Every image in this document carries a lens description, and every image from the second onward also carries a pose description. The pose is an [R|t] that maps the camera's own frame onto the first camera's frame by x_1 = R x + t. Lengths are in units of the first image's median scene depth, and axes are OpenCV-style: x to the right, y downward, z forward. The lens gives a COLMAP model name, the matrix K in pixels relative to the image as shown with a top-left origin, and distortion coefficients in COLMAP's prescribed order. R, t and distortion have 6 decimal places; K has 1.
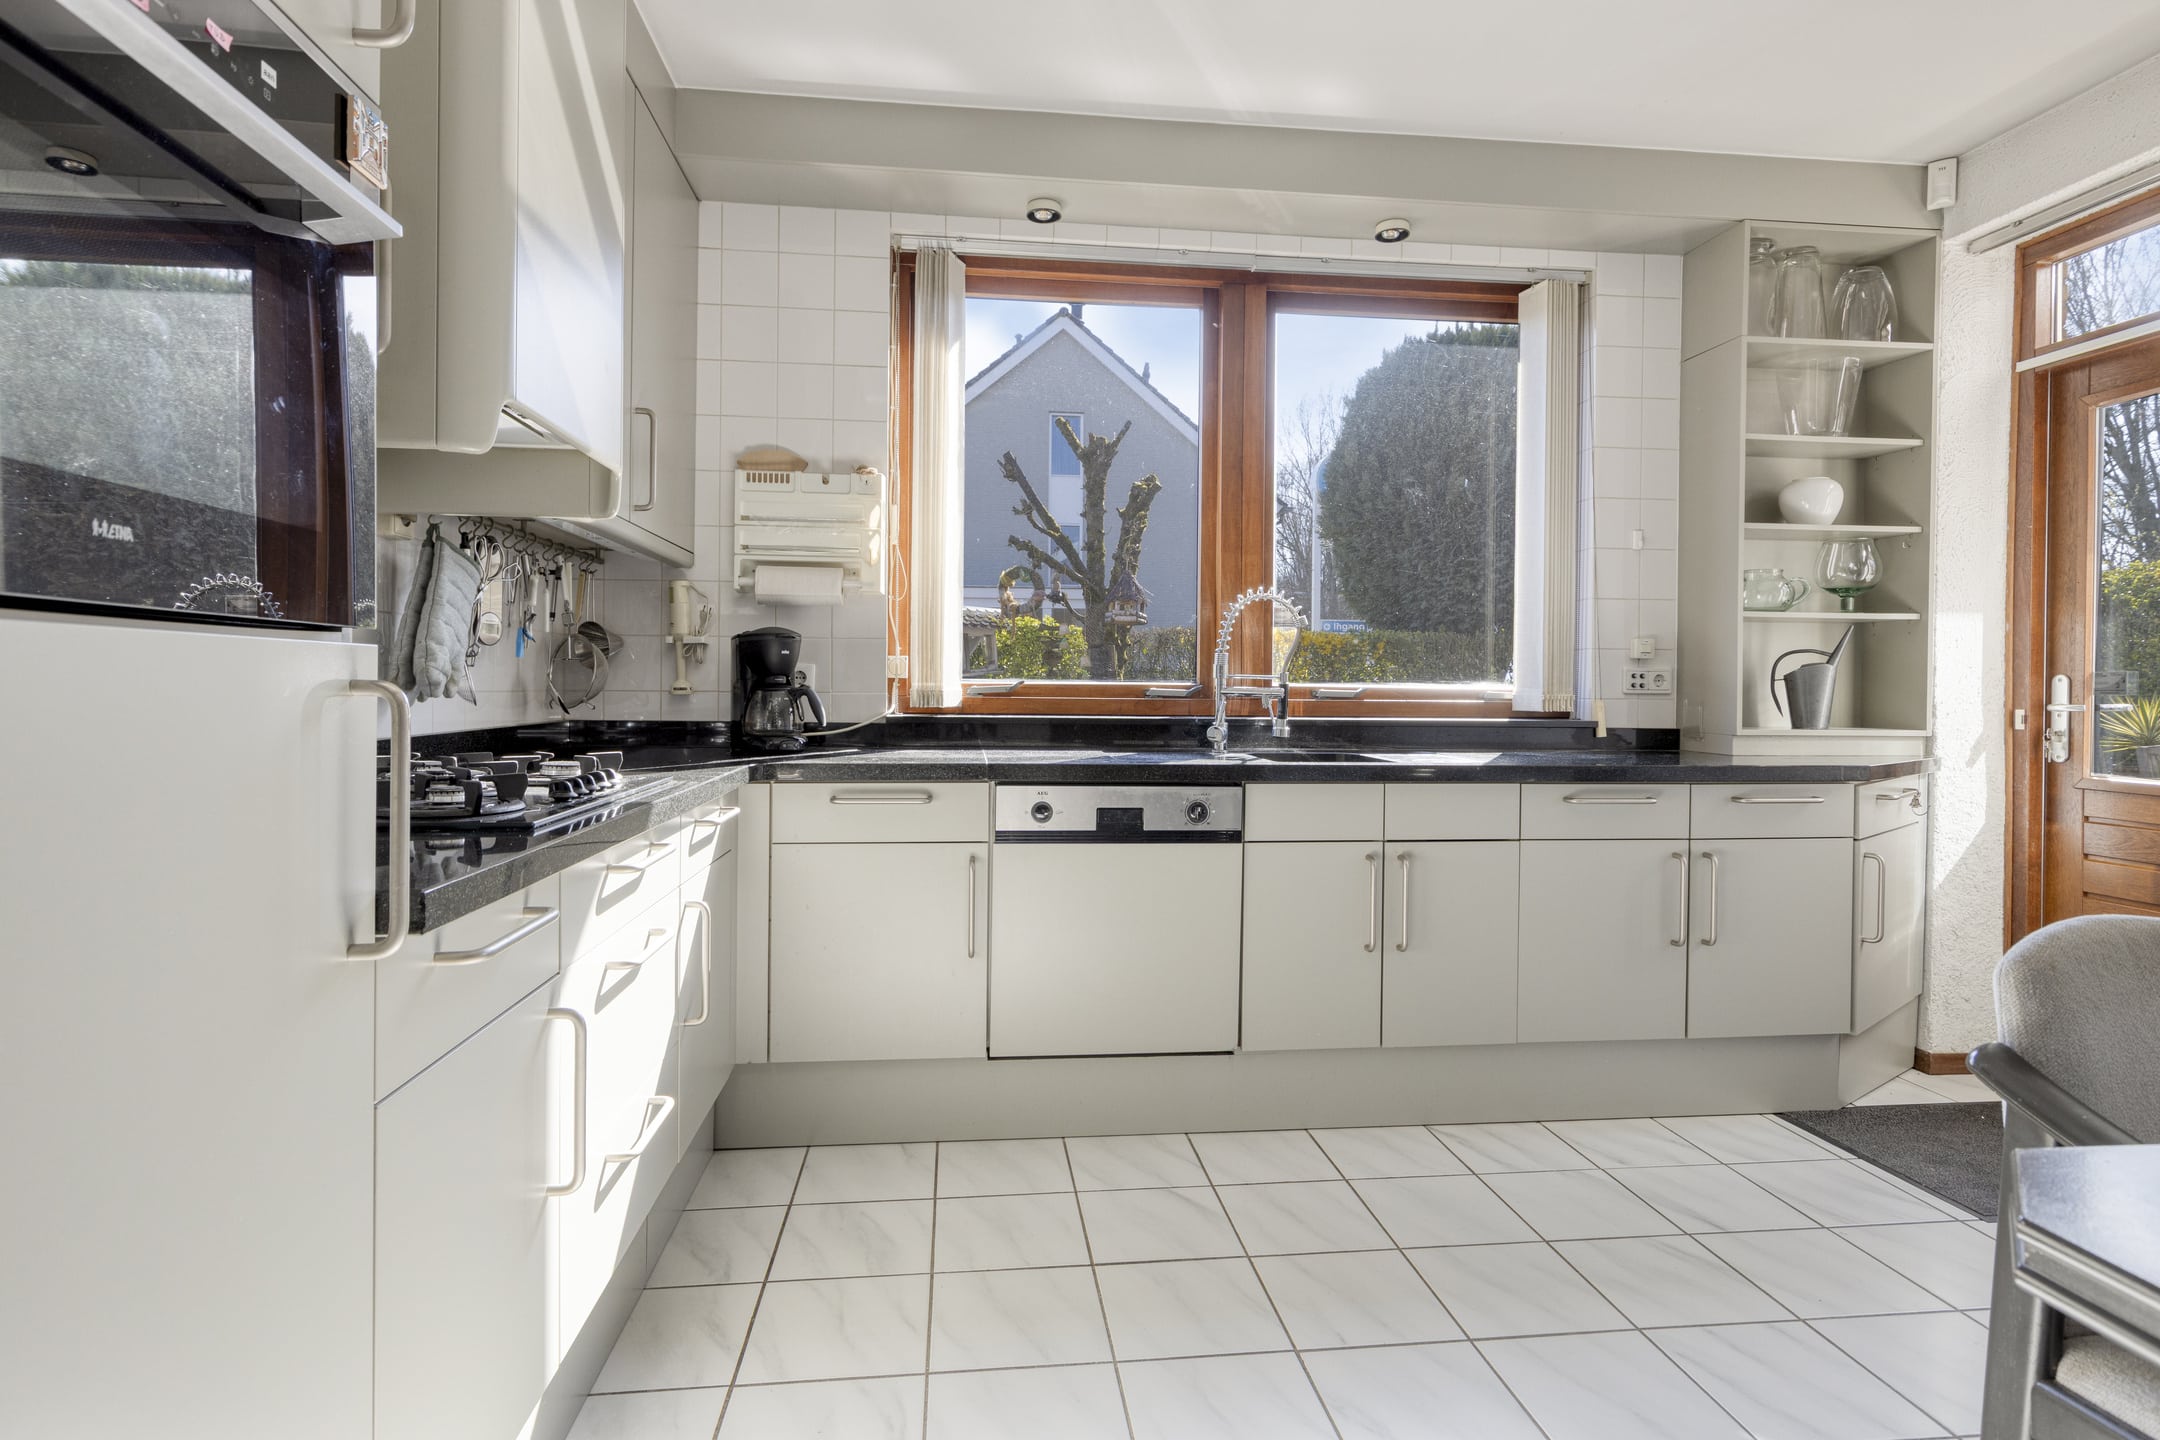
lens RADIAL K [[1121.0, 0, 1084.1], [0, 1121.0, 685.2], [0, 0, 1]] dist [-0.002787, -0.000845]
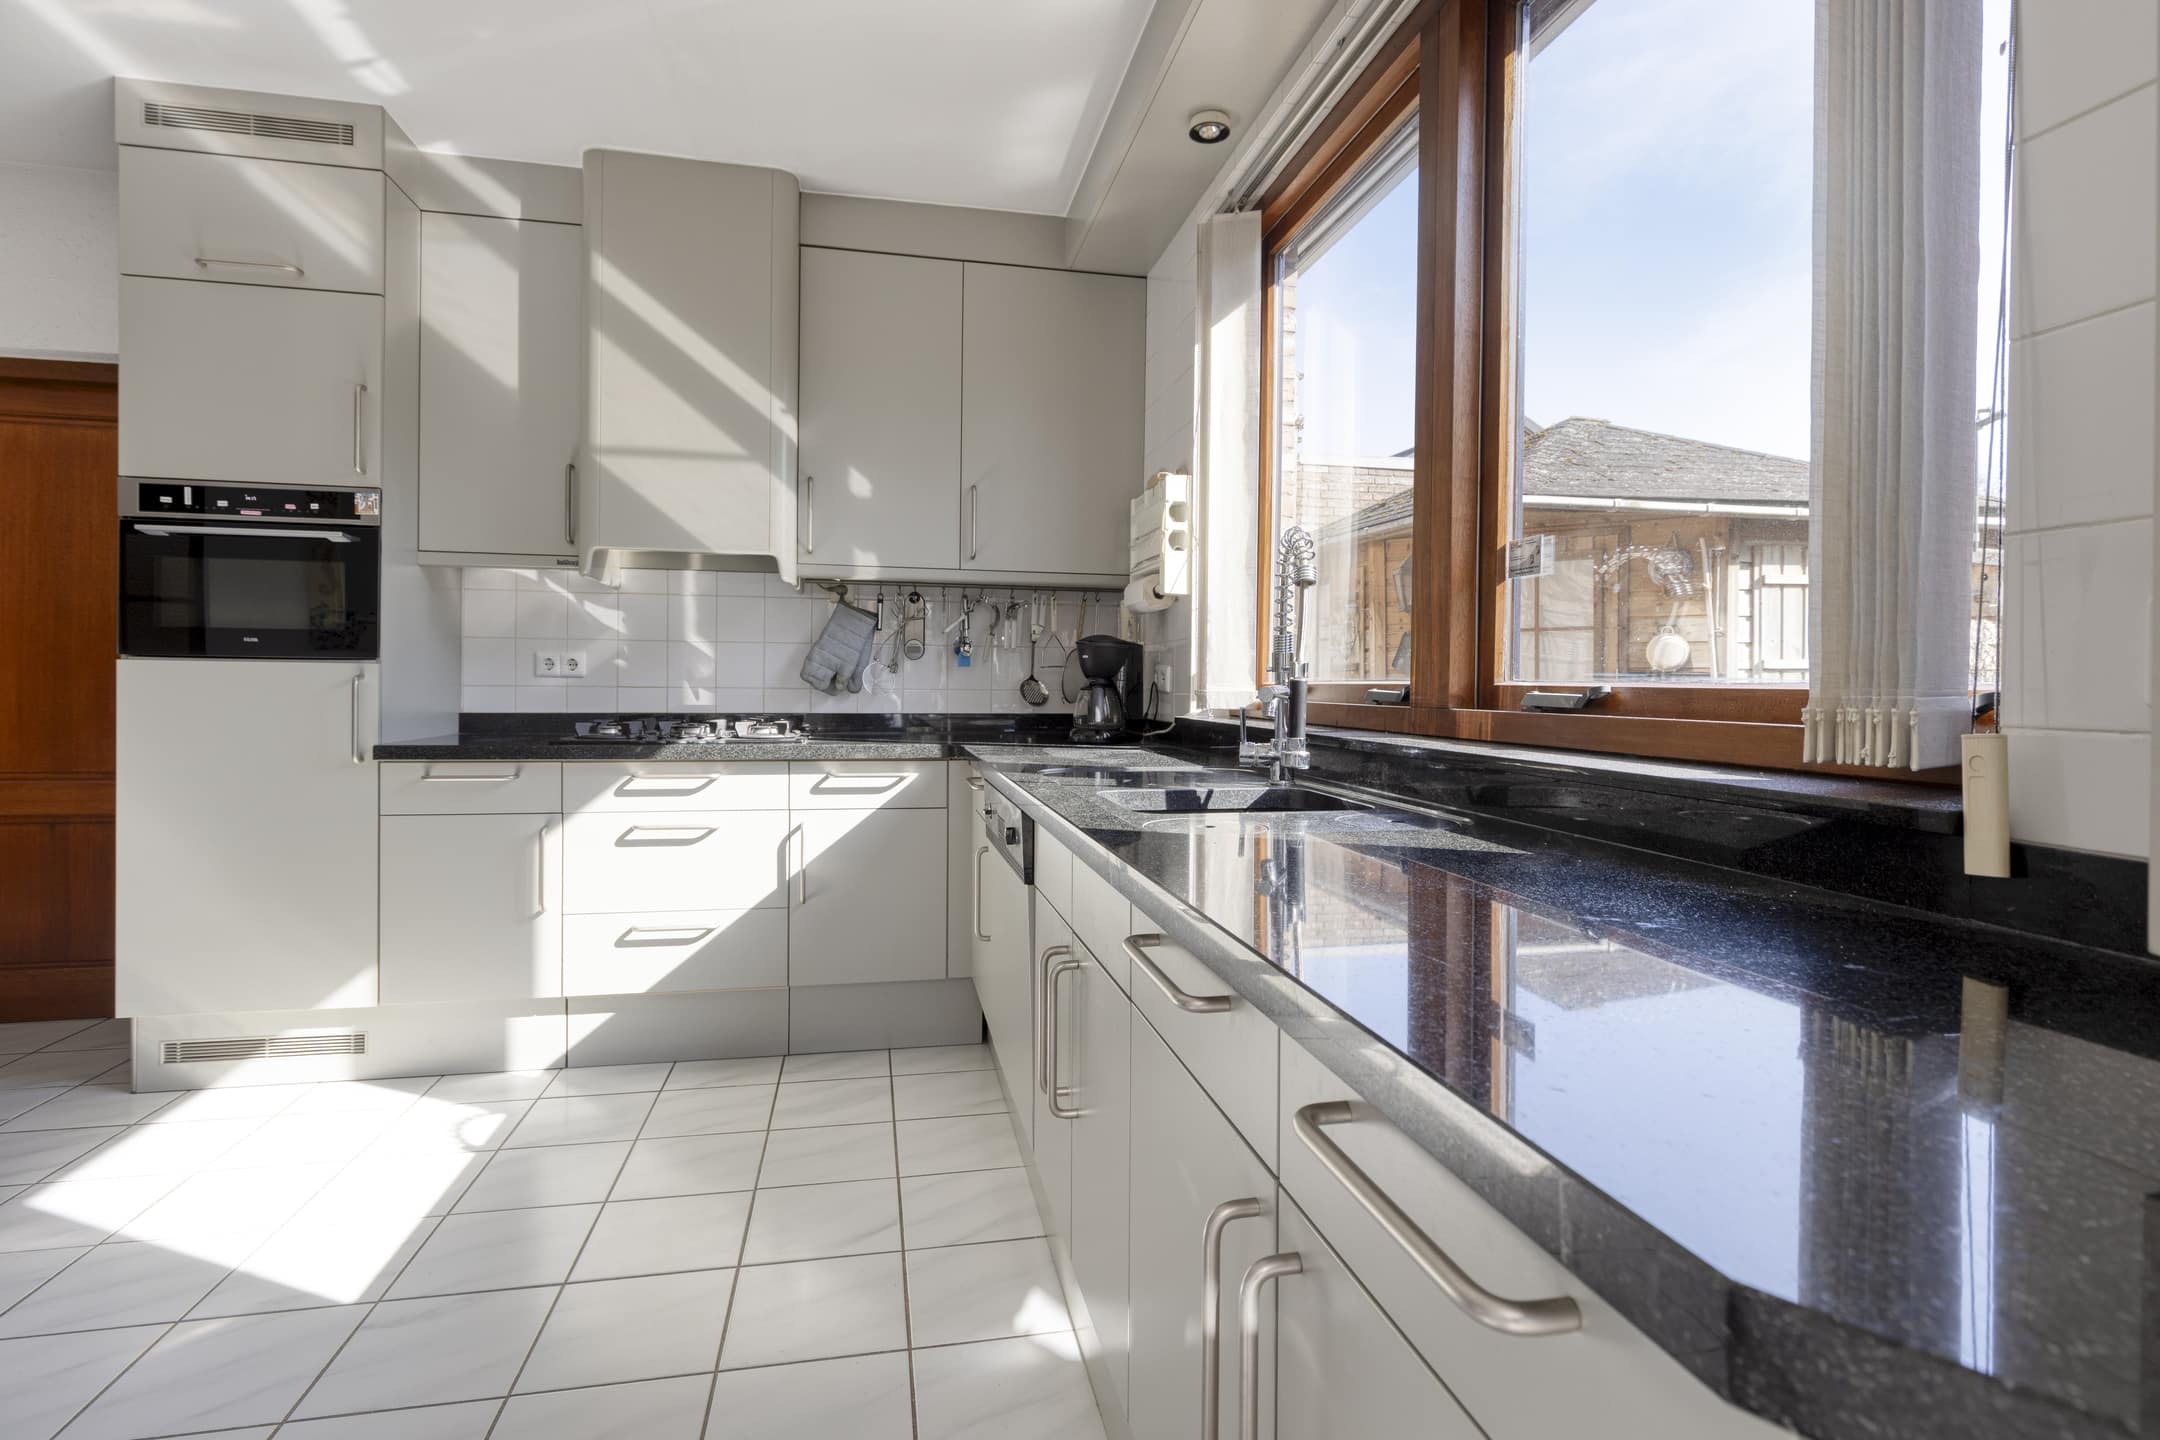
lens RADIAL K [[1066.0, 0, 1084.2], [0, 1066.0, 705.3], [0, 0, 1]] dist [-0.004037, -0.000725]
pose [[0.084482, 0.014190, -0.996324, 0.772084], [-0.011621, 0.999845, 0.013255, 0.006703], [0.996357, 0.010459, 0.084634, 0.862792]]
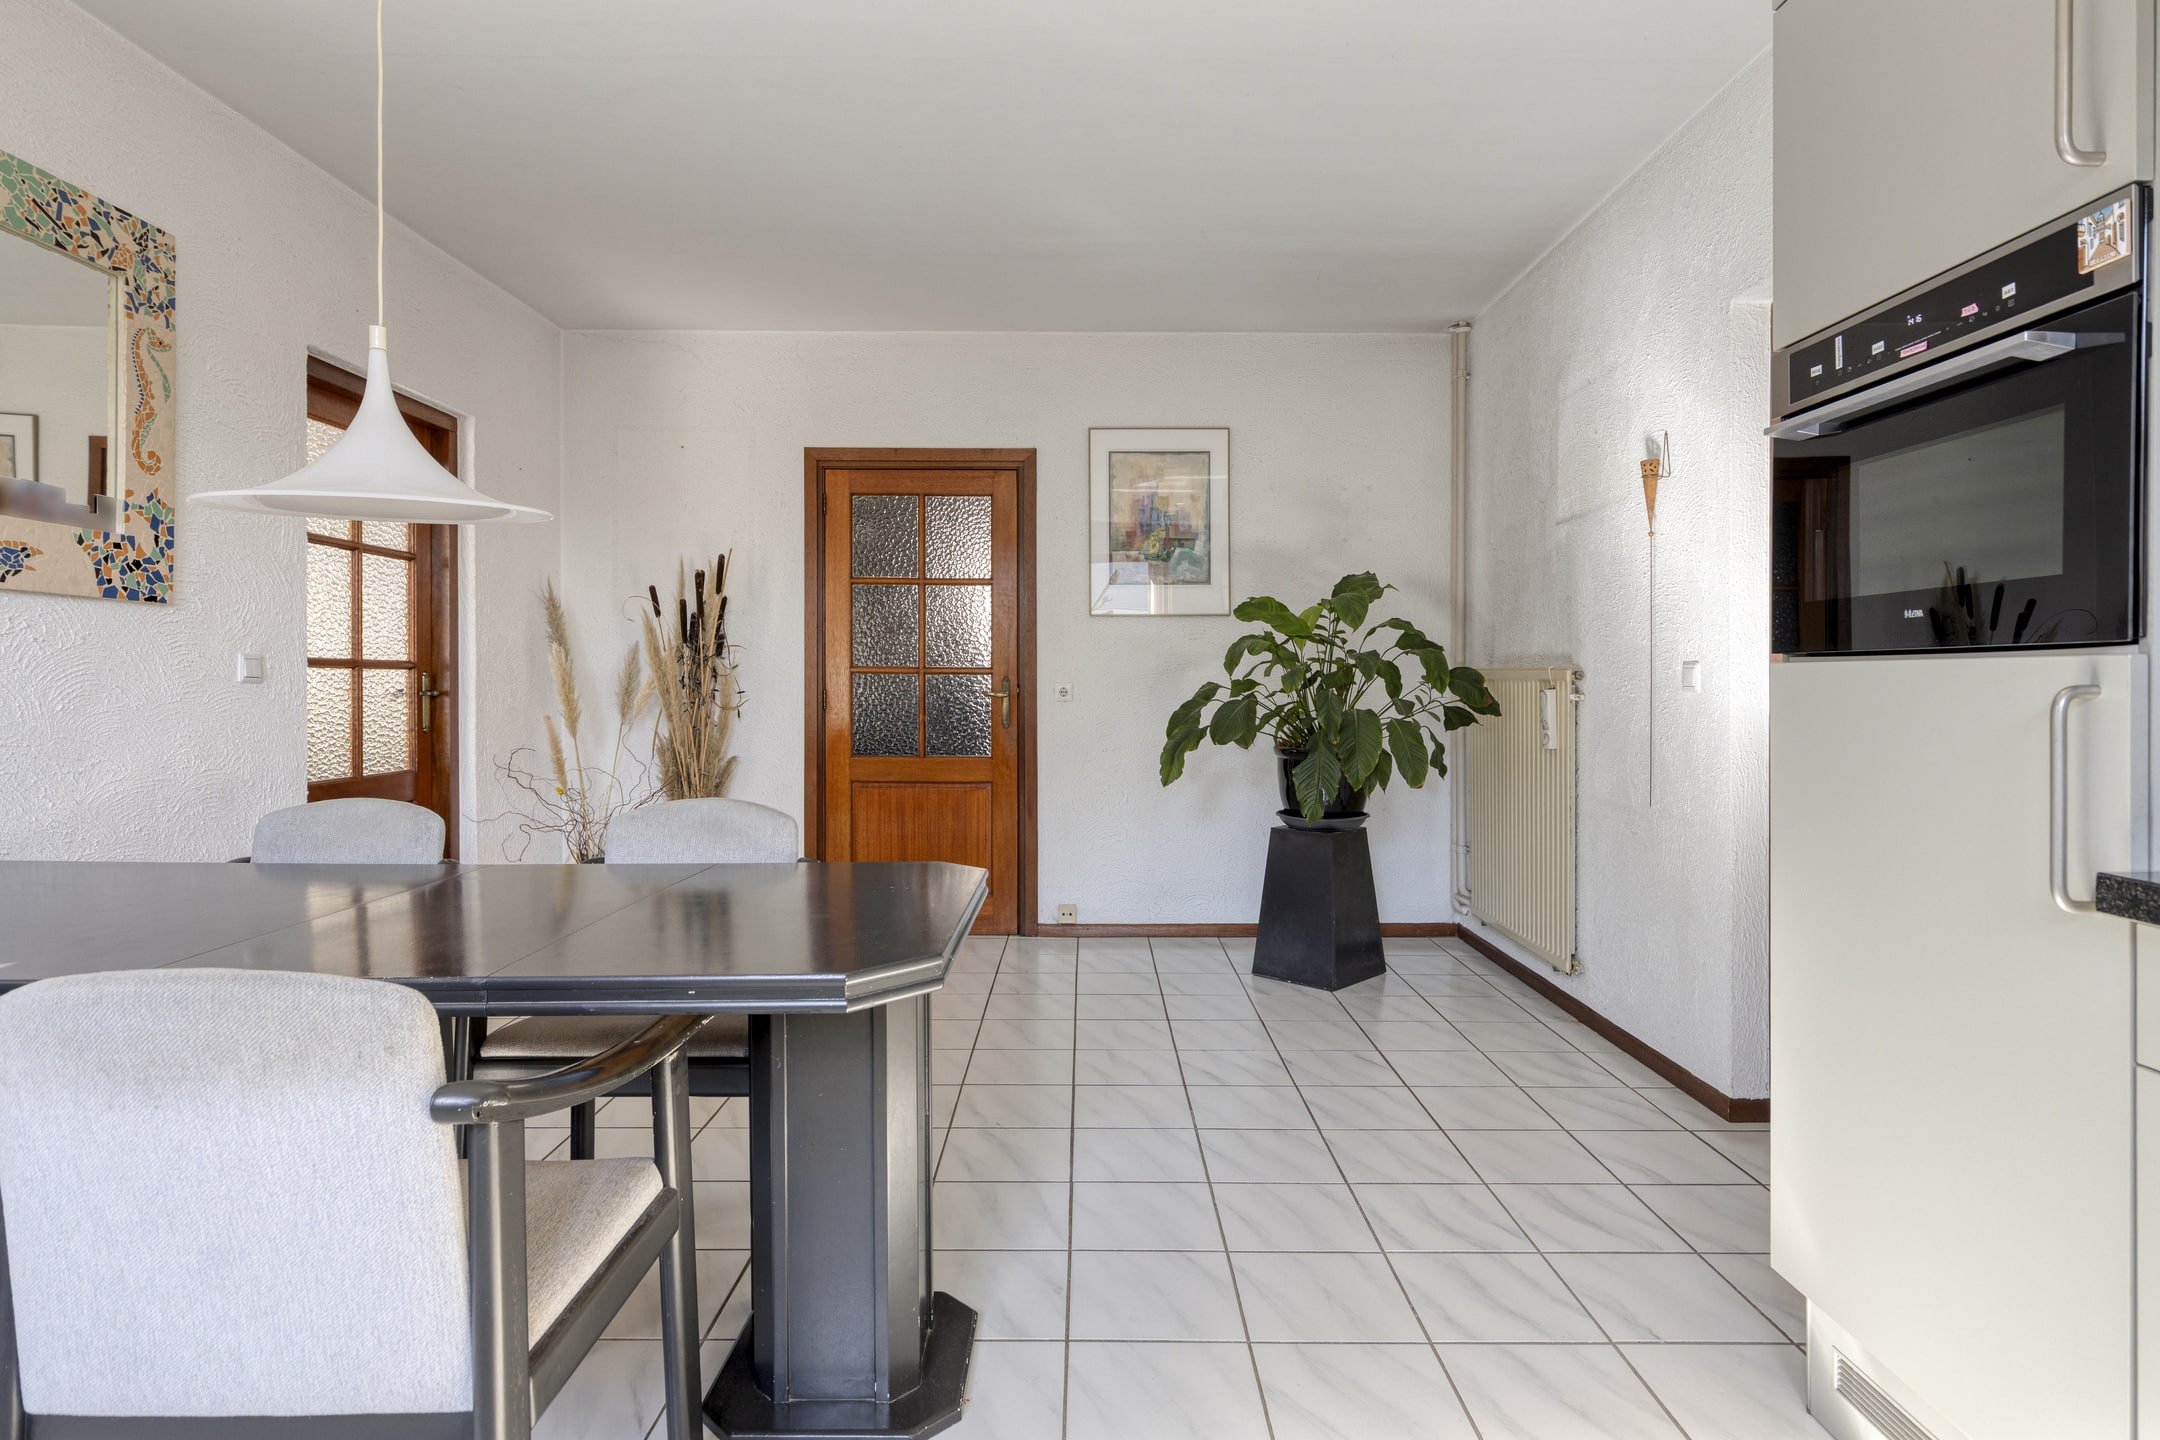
lens RADIAL K [[1141.4, 0, 1080.1], [0, 1141.4, 677.4], [0, 0, 1]] dist [-0.001490, -0.000473]
pose [[-0.993197, -0.009983, 0.116017, 0.088881], [-0.010267, 0.999946, -0.001848, 0.002249], [-0.115993, -0.003027, -0.993245, 0.735048]]
